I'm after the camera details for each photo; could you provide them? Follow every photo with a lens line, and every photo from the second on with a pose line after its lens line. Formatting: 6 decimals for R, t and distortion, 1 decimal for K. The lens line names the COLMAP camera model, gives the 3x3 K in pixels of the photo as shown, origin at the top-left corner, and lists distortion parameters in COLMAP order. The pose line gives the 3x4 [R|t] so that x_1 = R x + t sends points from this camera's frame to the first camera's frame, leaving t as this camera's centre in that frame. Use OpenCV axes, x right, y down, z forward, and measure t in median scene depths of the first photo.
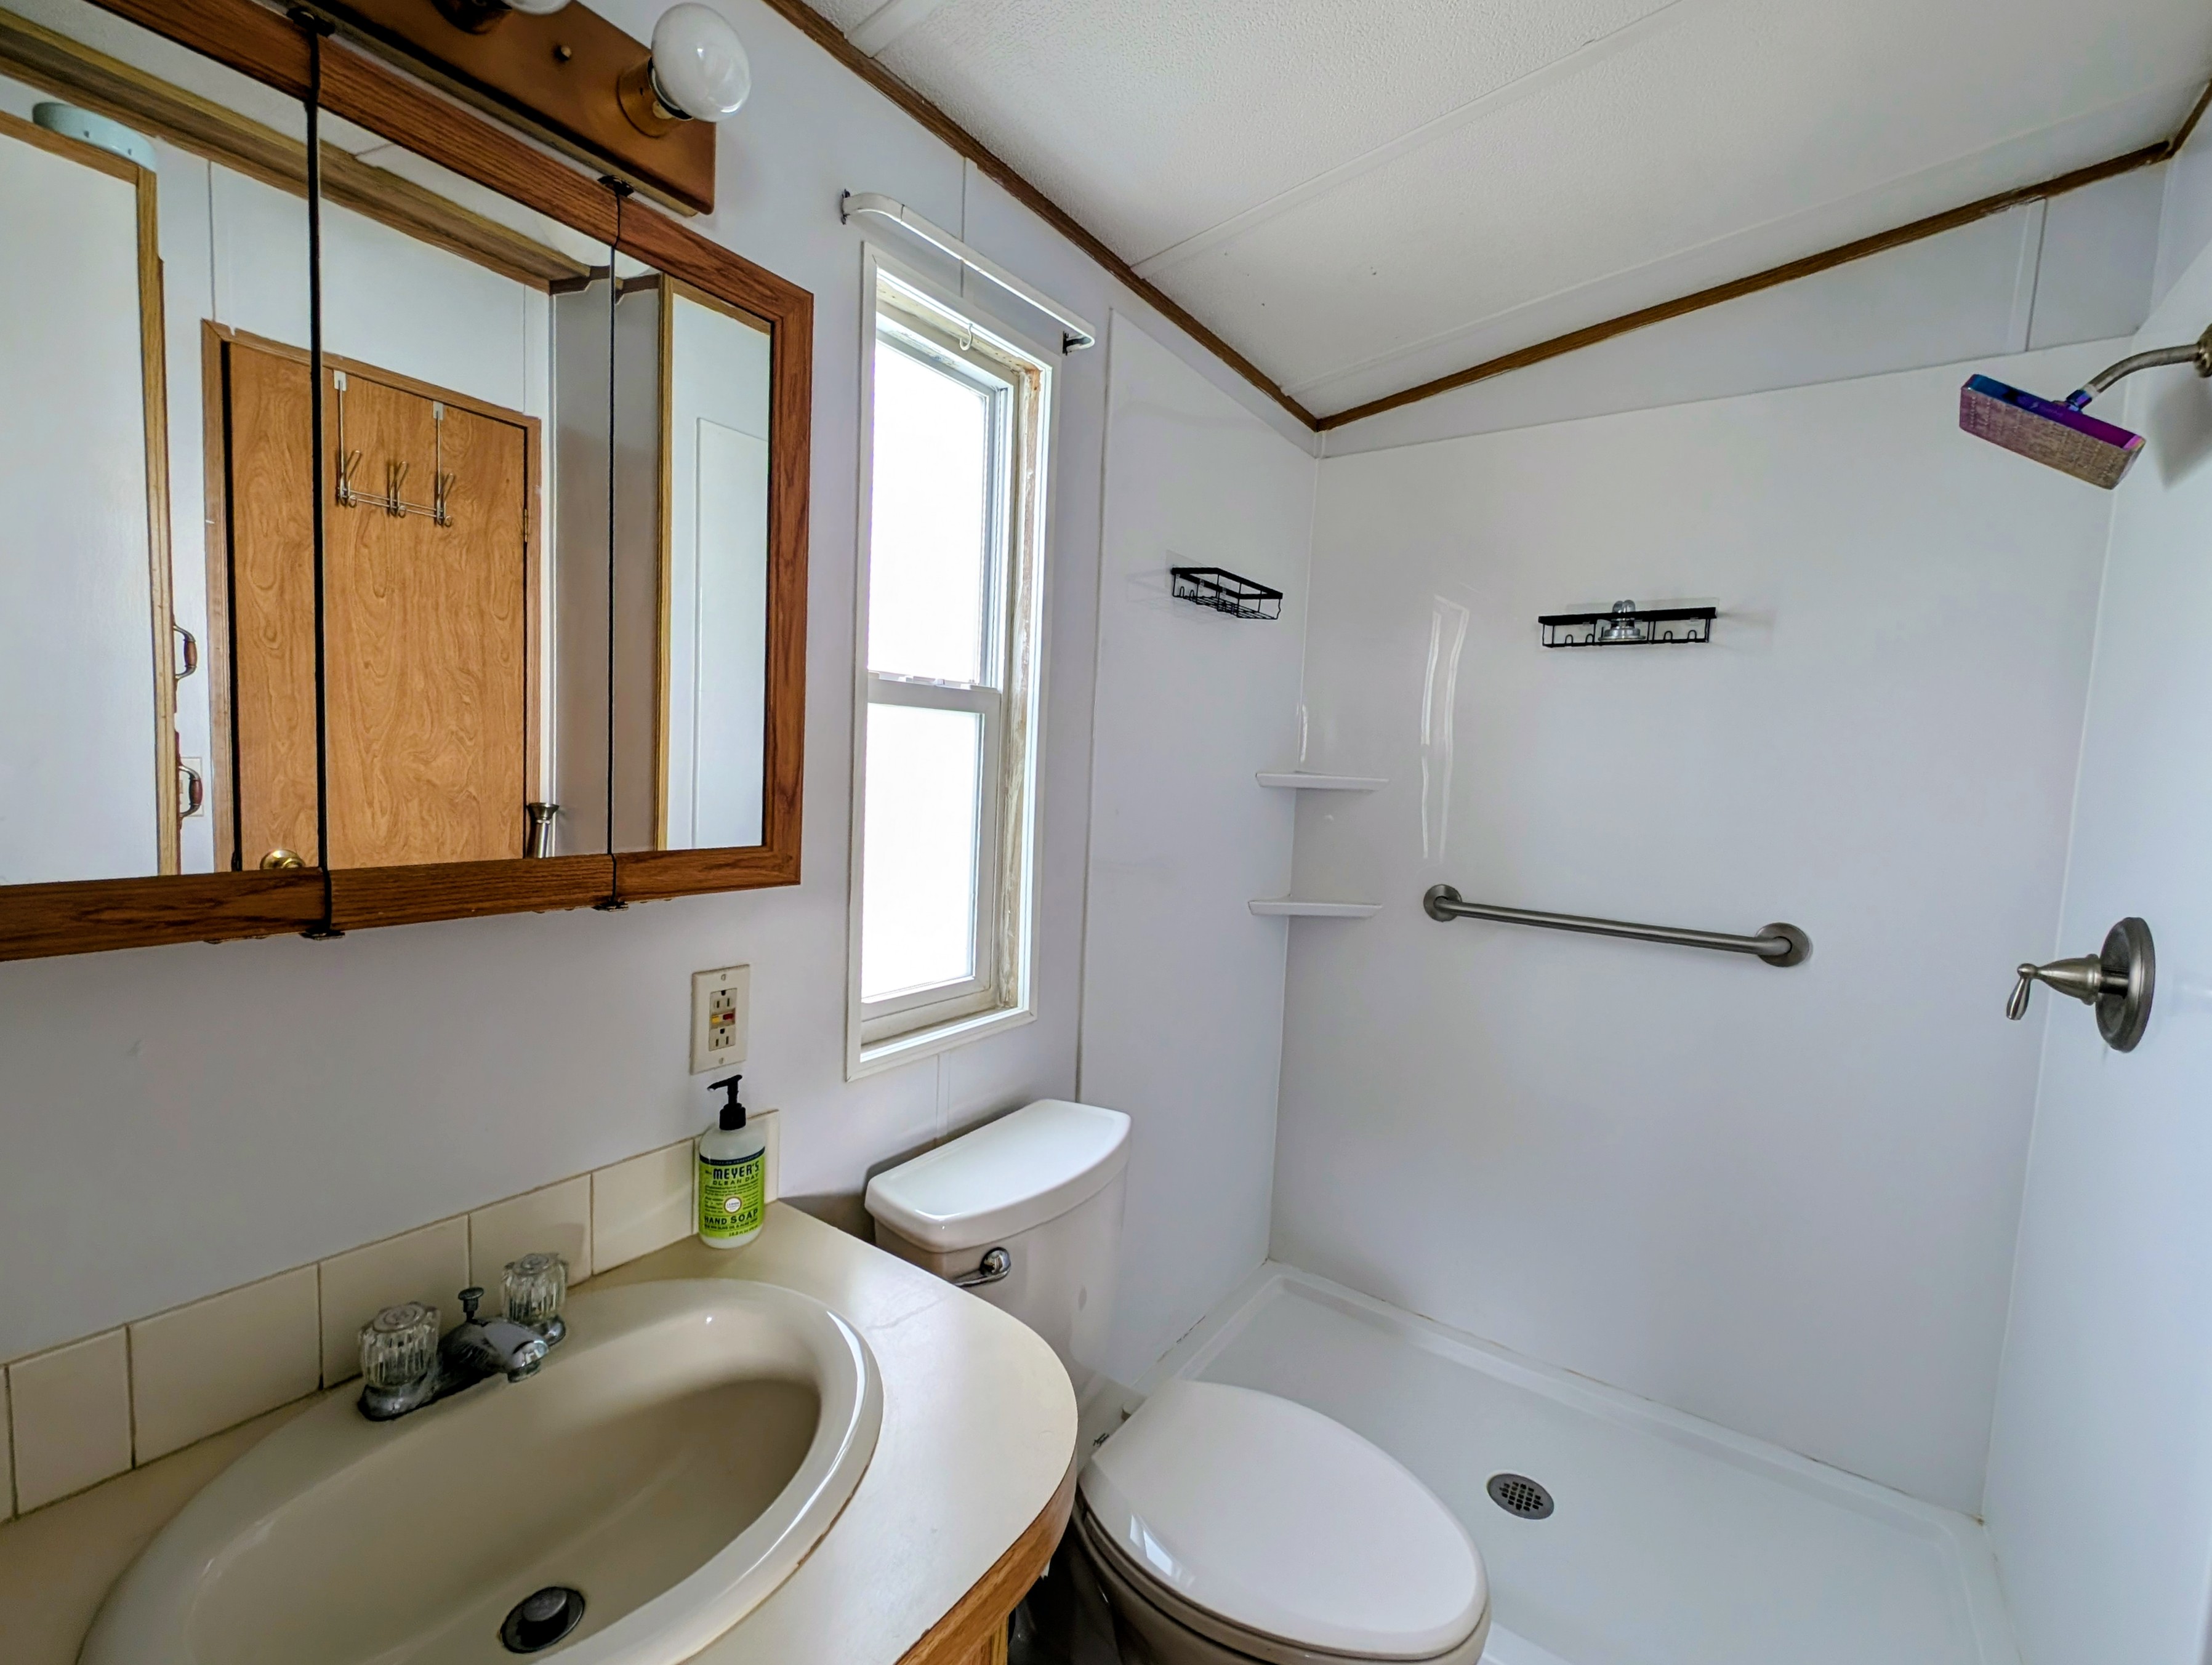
lens RADIAL K [[952.9, 0, 1106.0], [0, 952.9, 832.5], [0, 0, 1]] dist [0.000325, -0.000038]
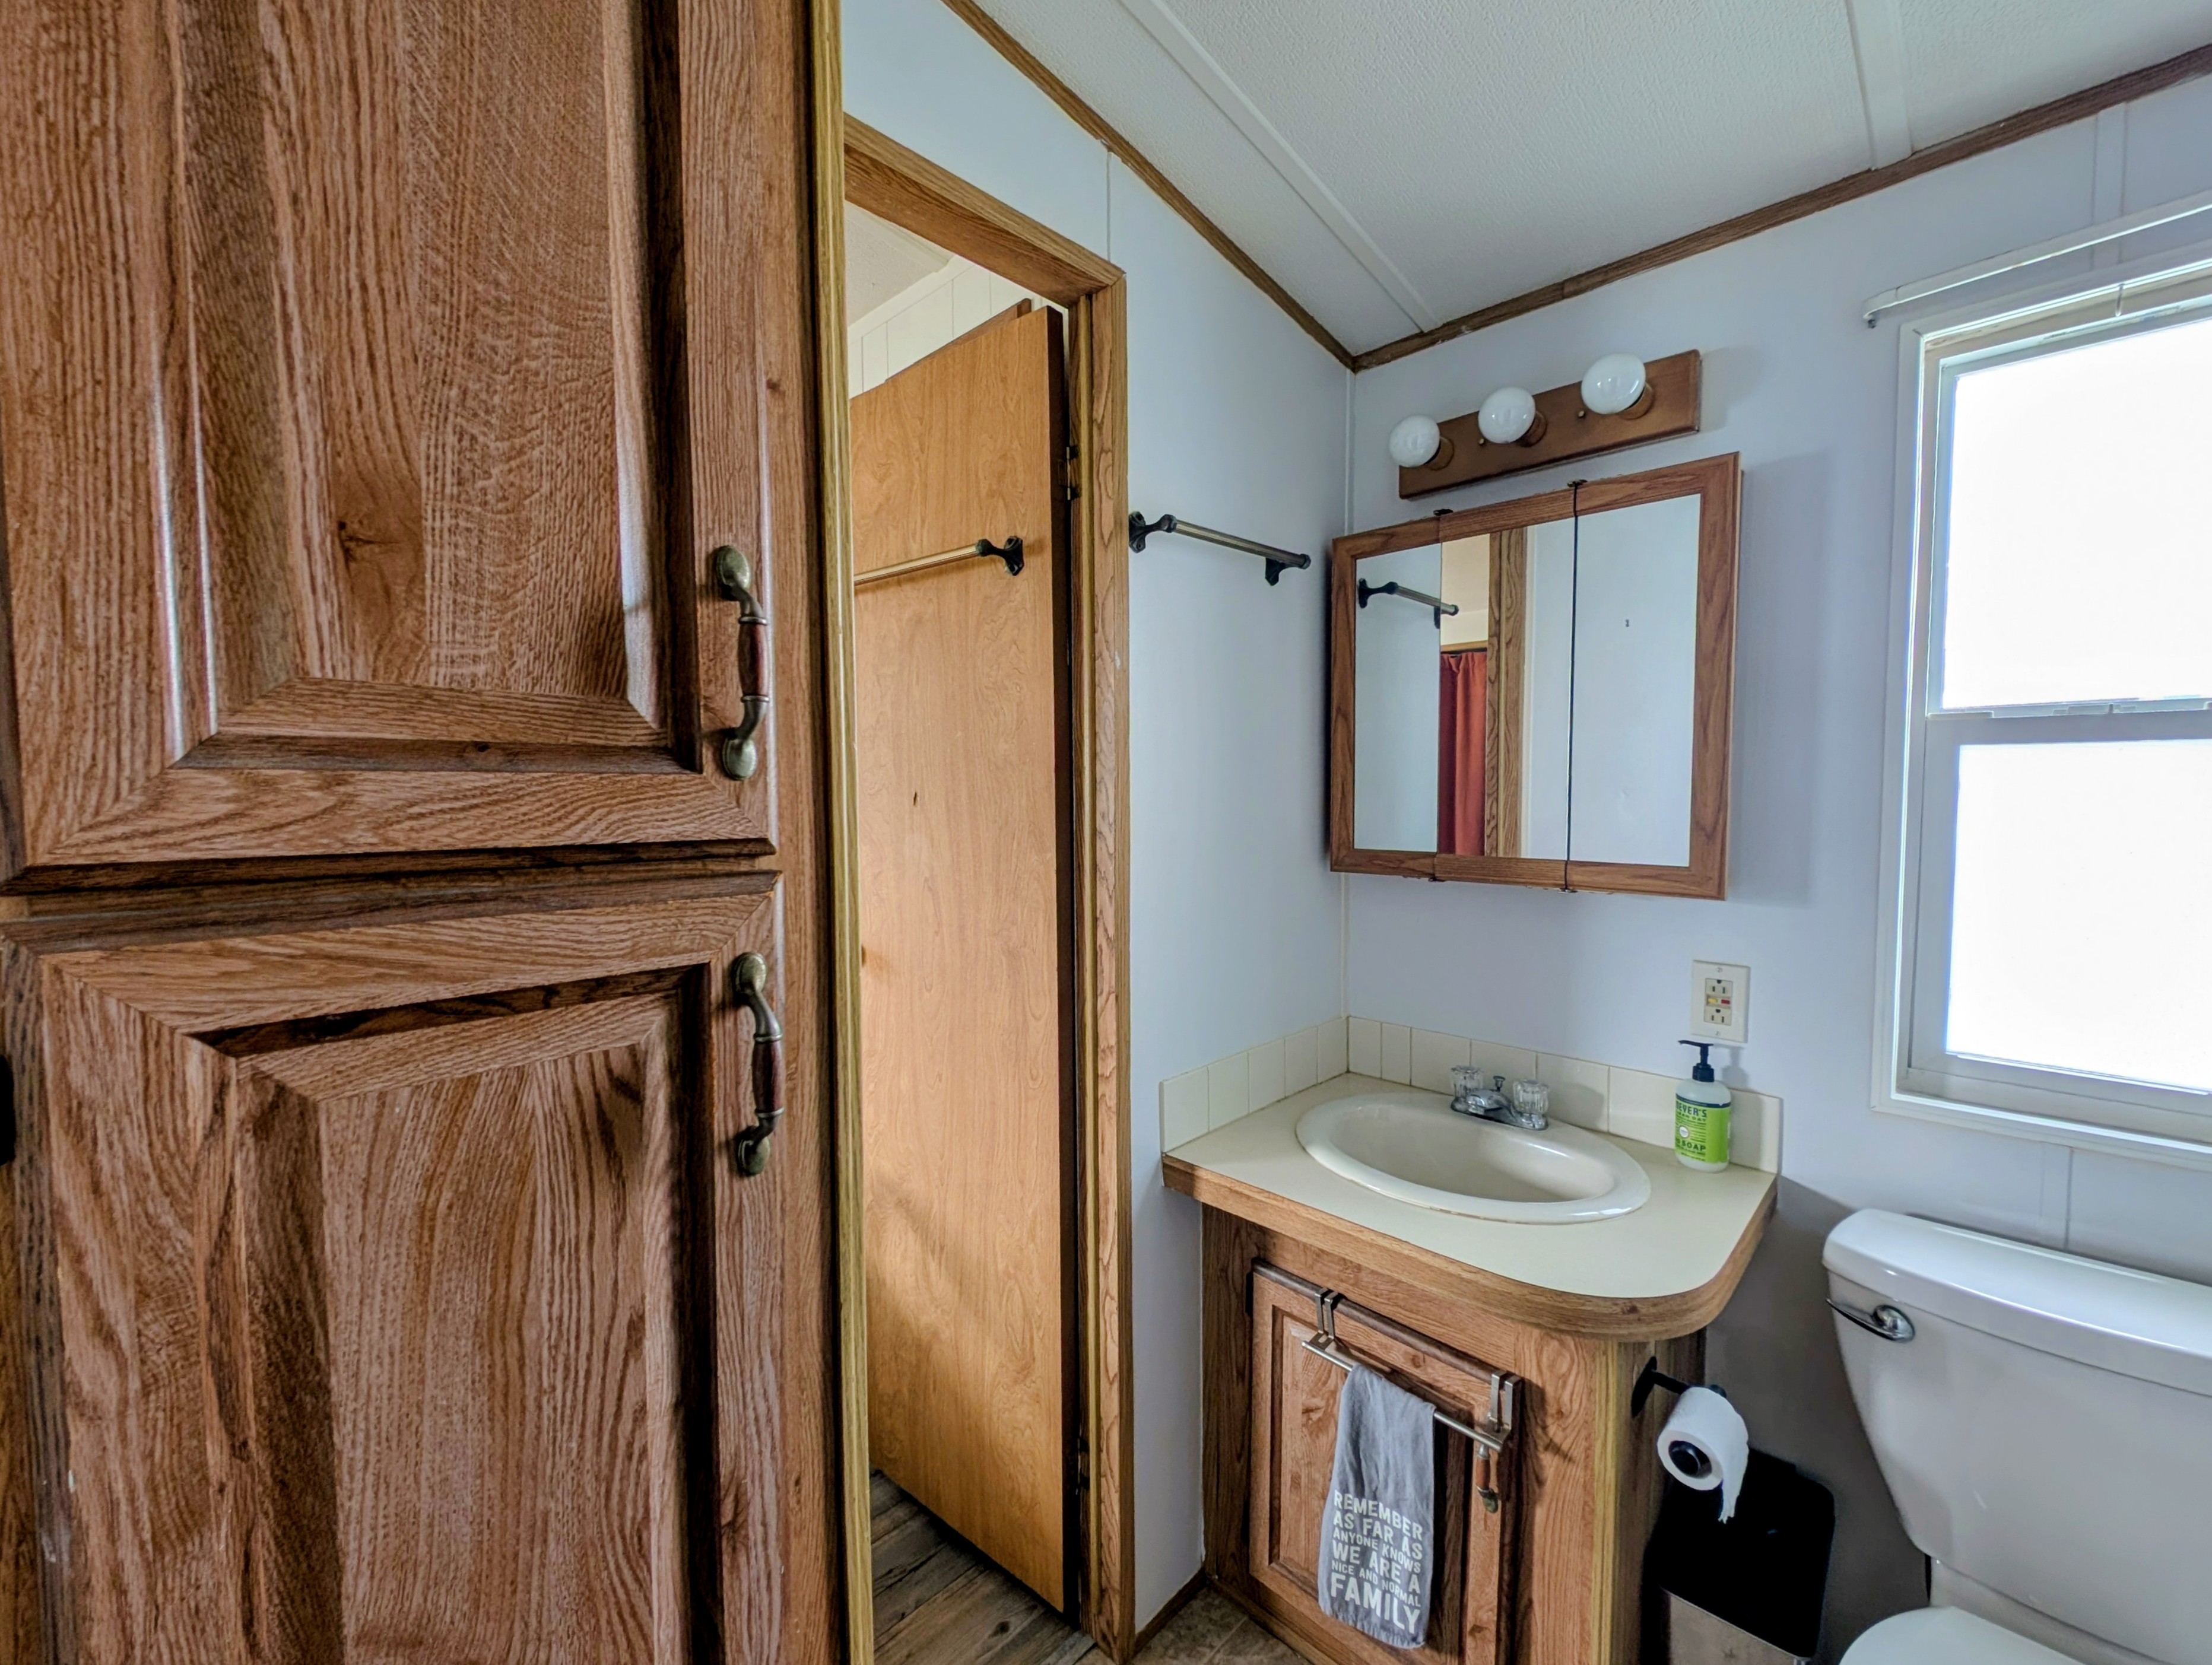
lens RADIAL K [[952.8, 0, 1106.0], [0, 952.8, 832.5], [0, 0, 1]] dist [0.000325, -0.000038]
pose [[-0.183156, -0.001215, -0.983083, 1.085538], [-0.081709, 0.996558, 0.013991, 0.013307], [0.979682, 0.082890, -0.182625, 0.401809]]
